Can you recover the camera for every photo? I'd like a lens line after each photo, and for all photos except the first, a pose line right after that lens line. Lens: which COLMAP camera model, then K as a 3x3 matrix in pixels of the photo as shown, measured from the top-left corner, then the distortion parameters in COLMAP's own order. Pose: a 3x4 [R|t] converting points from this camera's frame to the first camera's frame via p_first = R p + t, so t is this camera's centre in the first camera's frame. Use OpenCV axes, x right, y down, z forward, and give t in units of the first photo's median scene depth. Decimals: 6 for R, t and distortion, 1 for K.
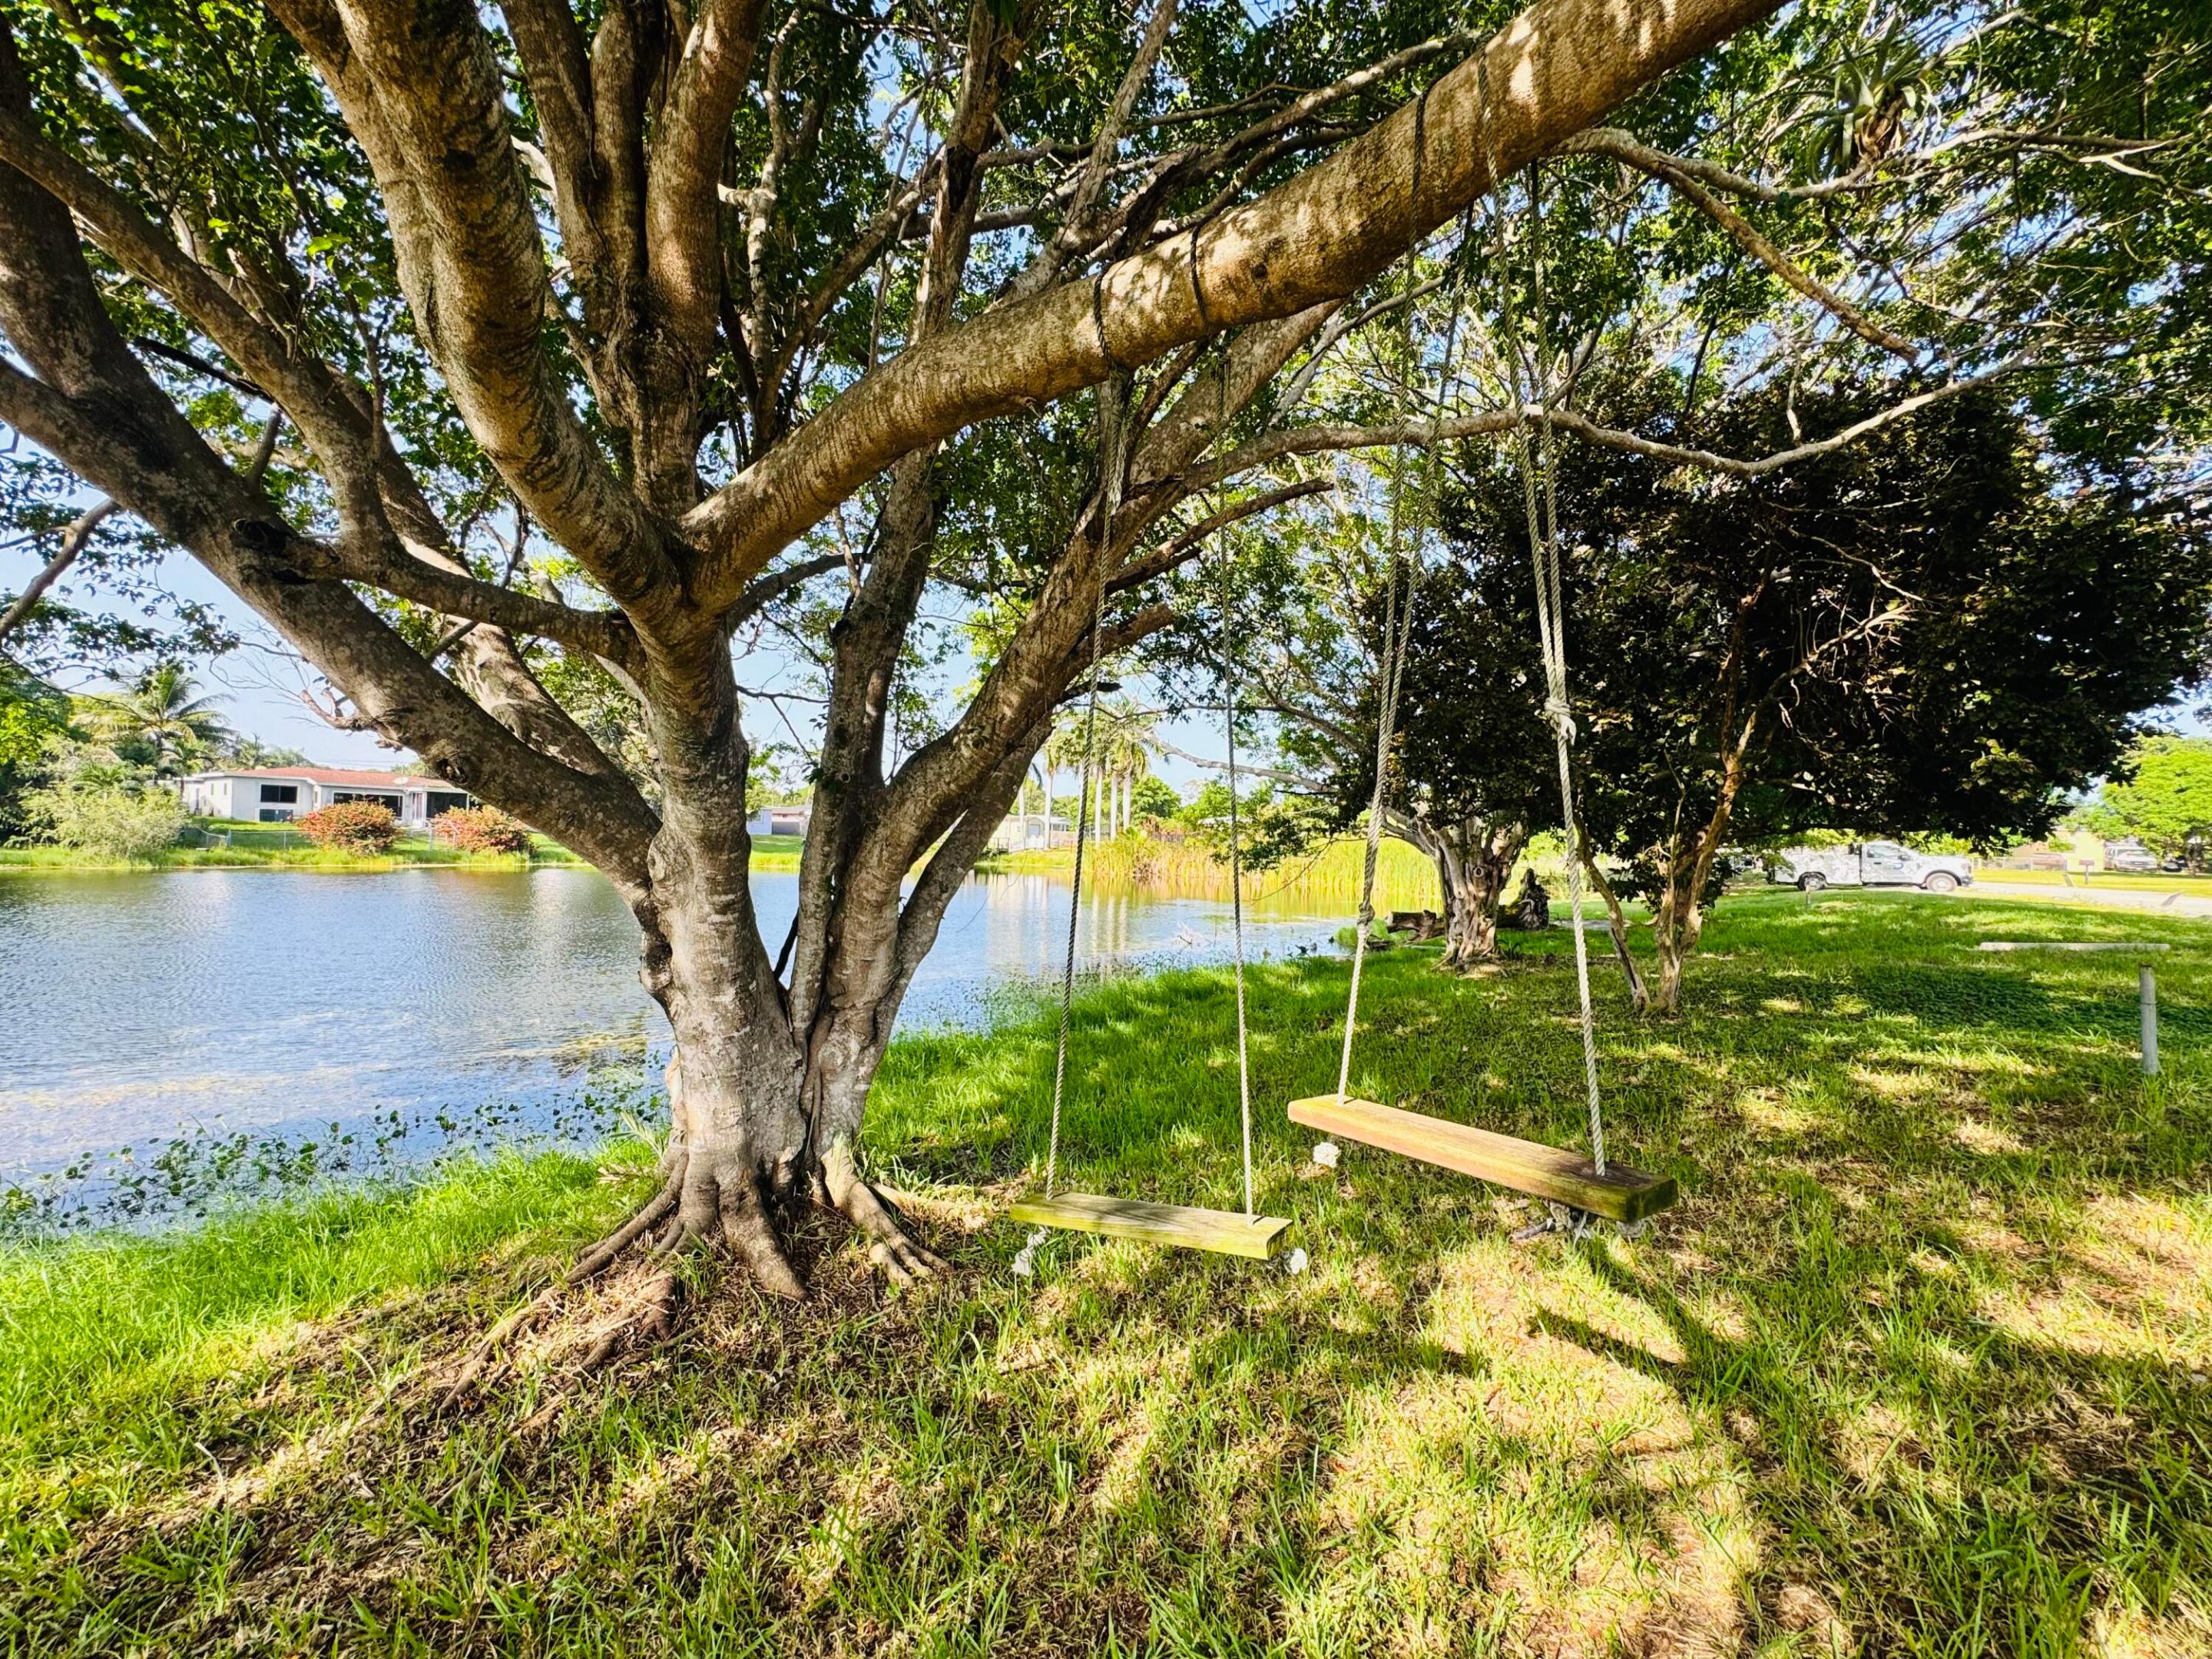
lens RADIAL K [[879.5, 0, 1108.2], [0, 879.5, 830.6], [0, 0, 1]] dist [-0.005836, 0.001266]
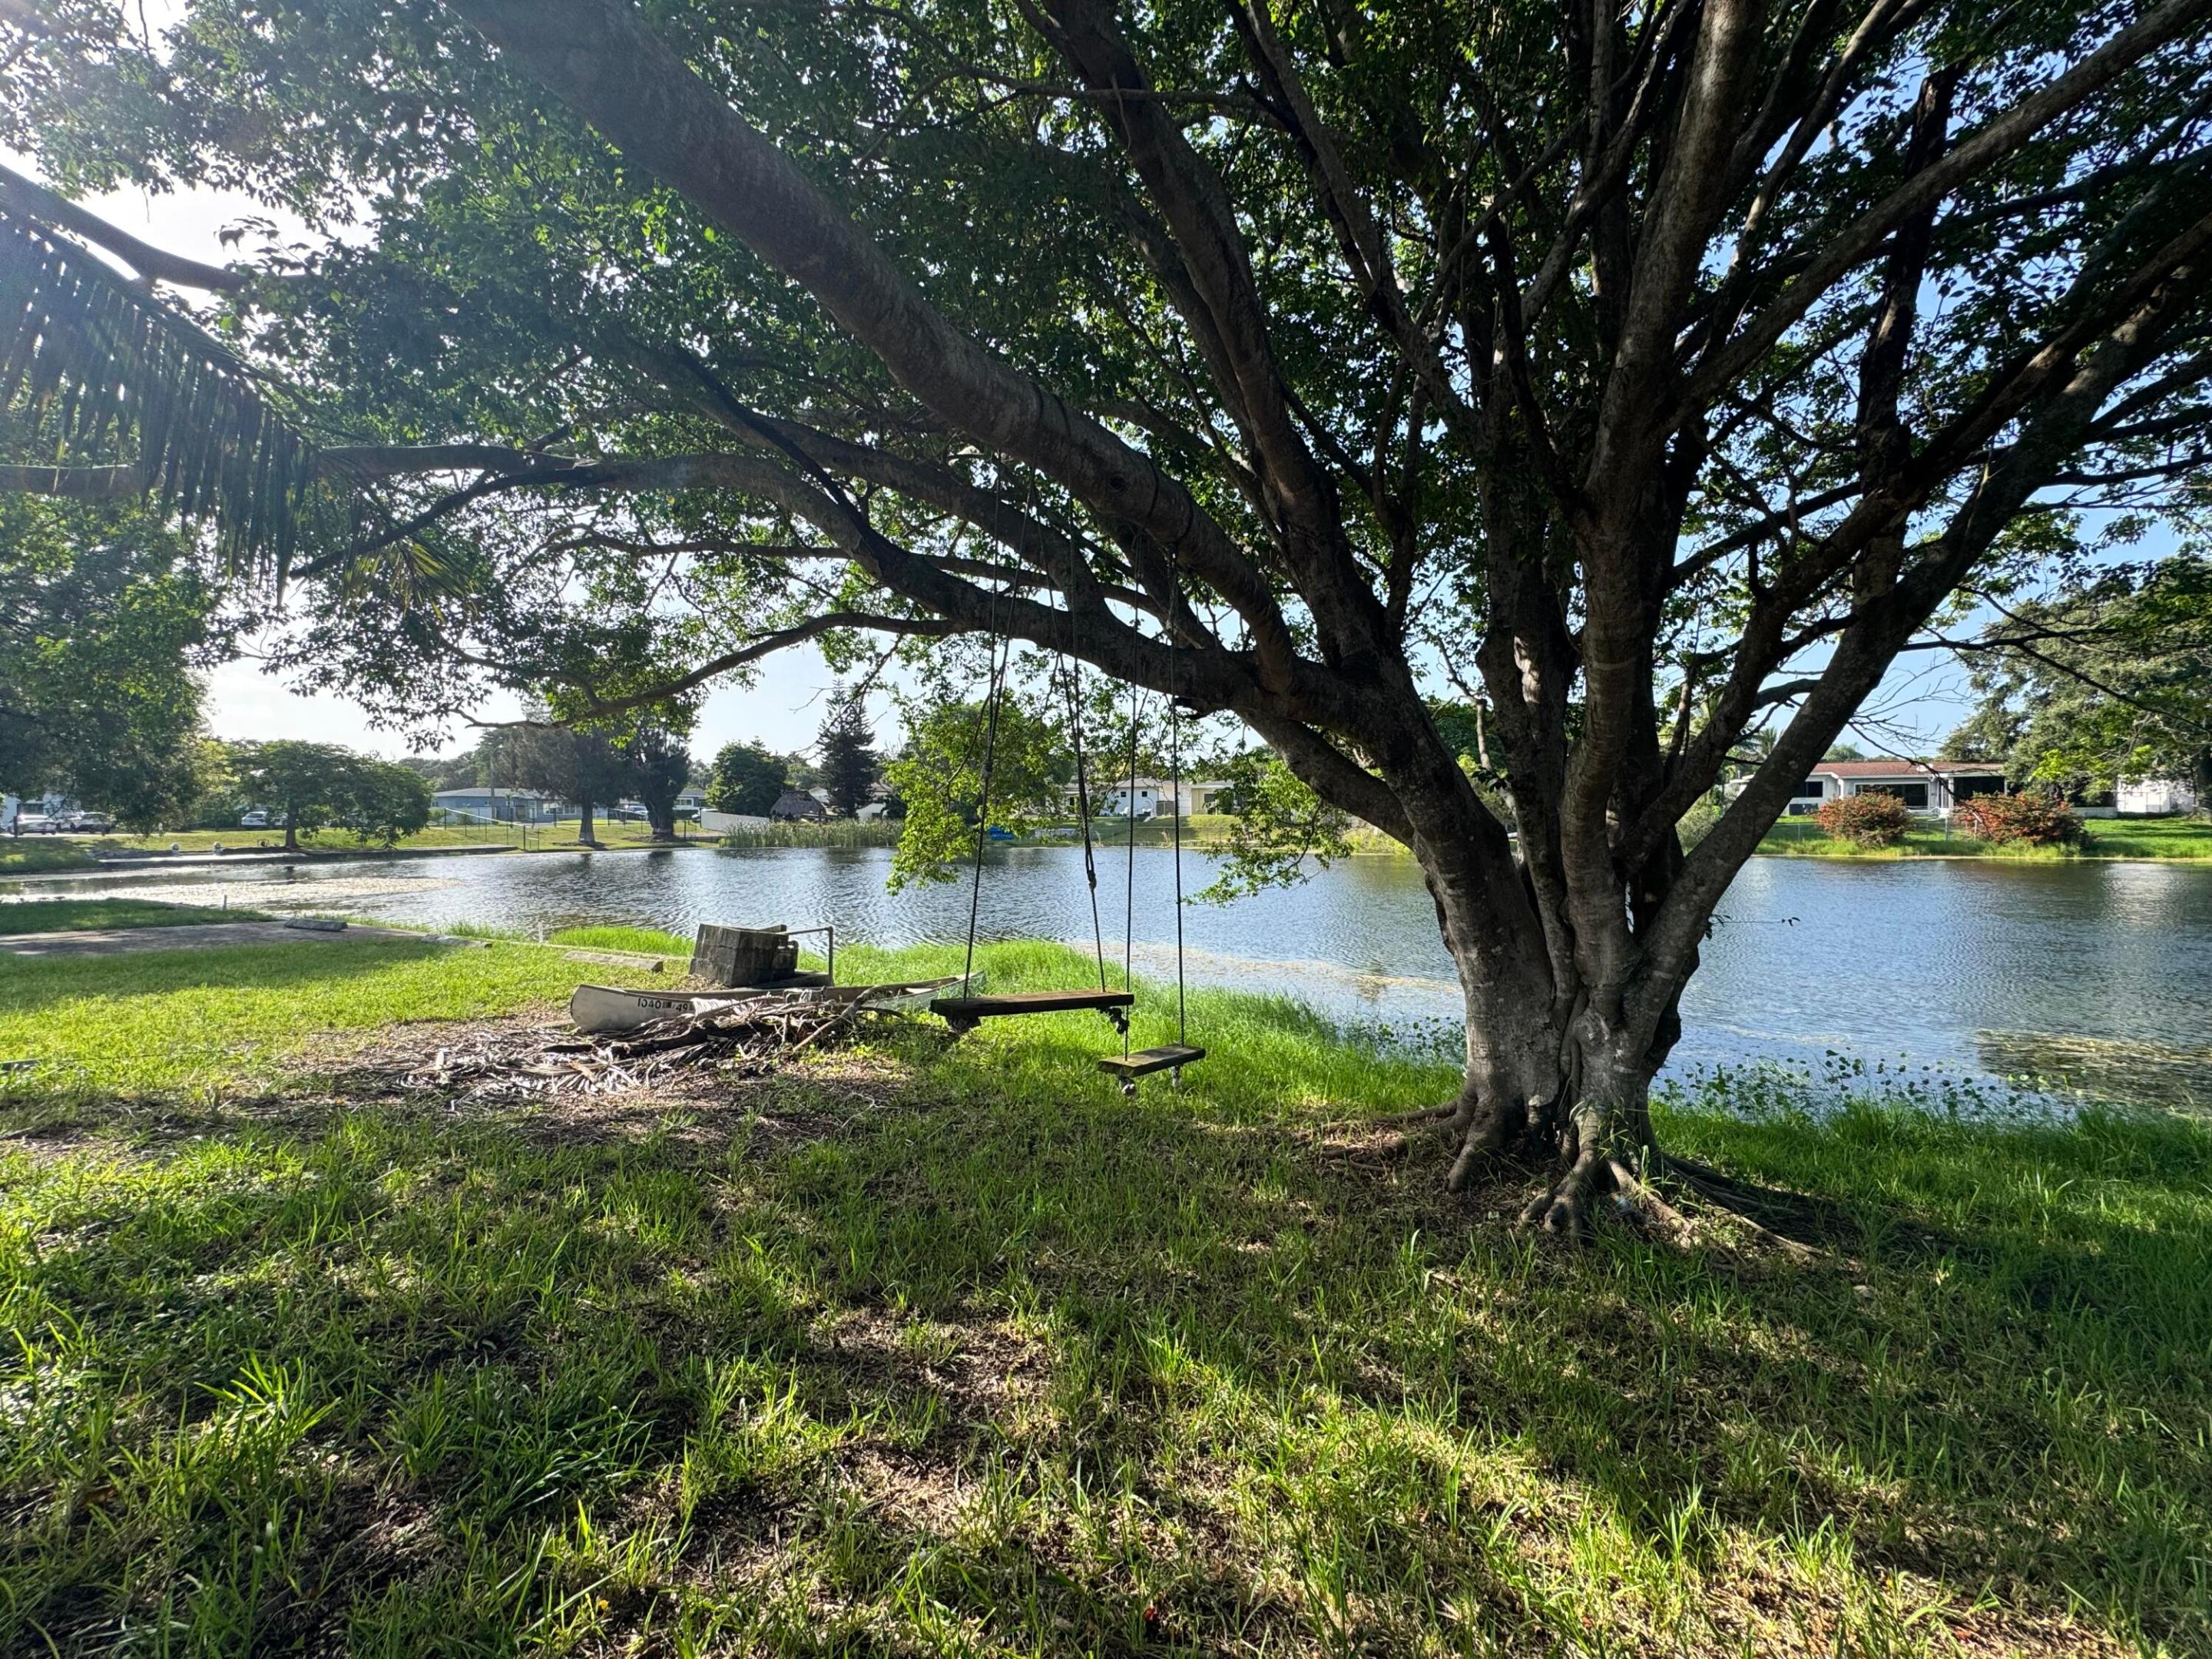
lens RADIAL K [[879.5, 0, 1109.4], [0, 879.5, 832.5], [0, 0, 1]] dist [-0.005836, 0.001266]
pose [[0.100610, -0.009384, -0.994882, 0.487273], [0.021981, 0.999732, -0.007206, 0.004992], [0.994683, -0.021144, 0.100789, 0.211891]]
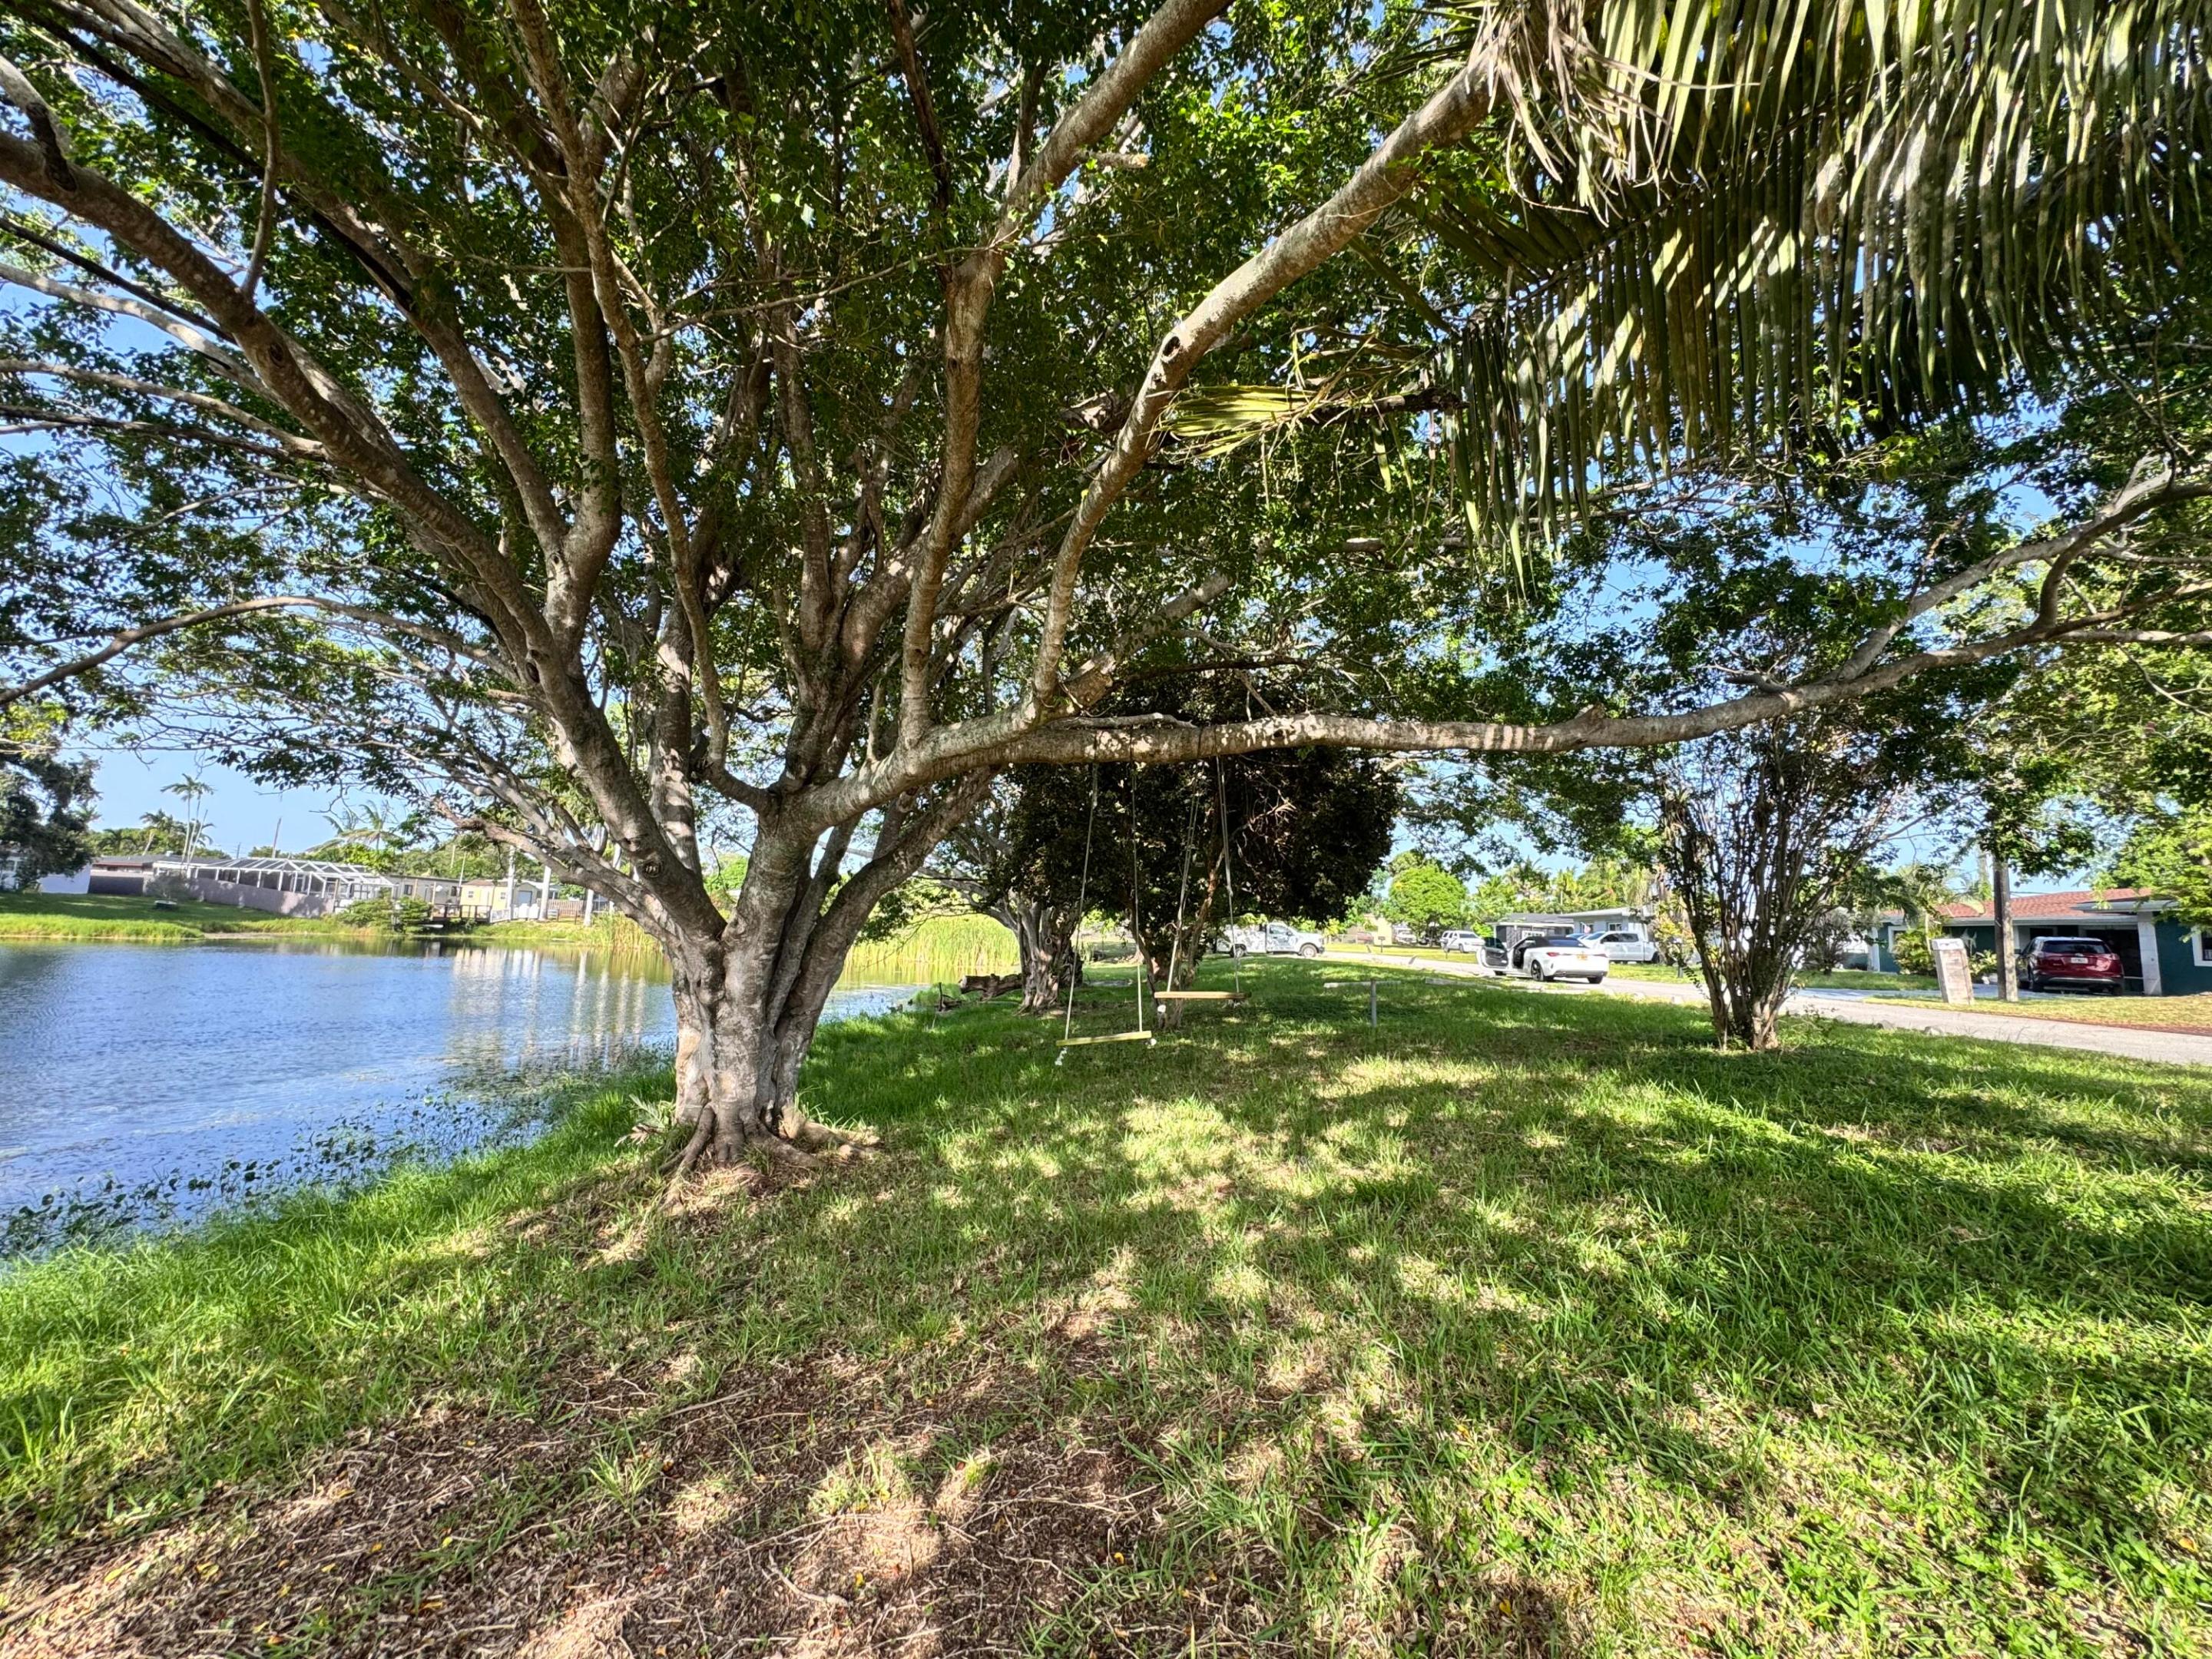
lens RADIAL K [[879.5, 0, 1105.2], [0, 879.5, 847.5], [0, 0, 1]] dist [-0.005836, 0.001266]
pose [[0.861736, 0.055240, 0.504340, -0.443946], [-0.021887, 0.997177, -0.071824, -0.003095], [-0.506884, 0.050855, 0.860513, -0.486888]]
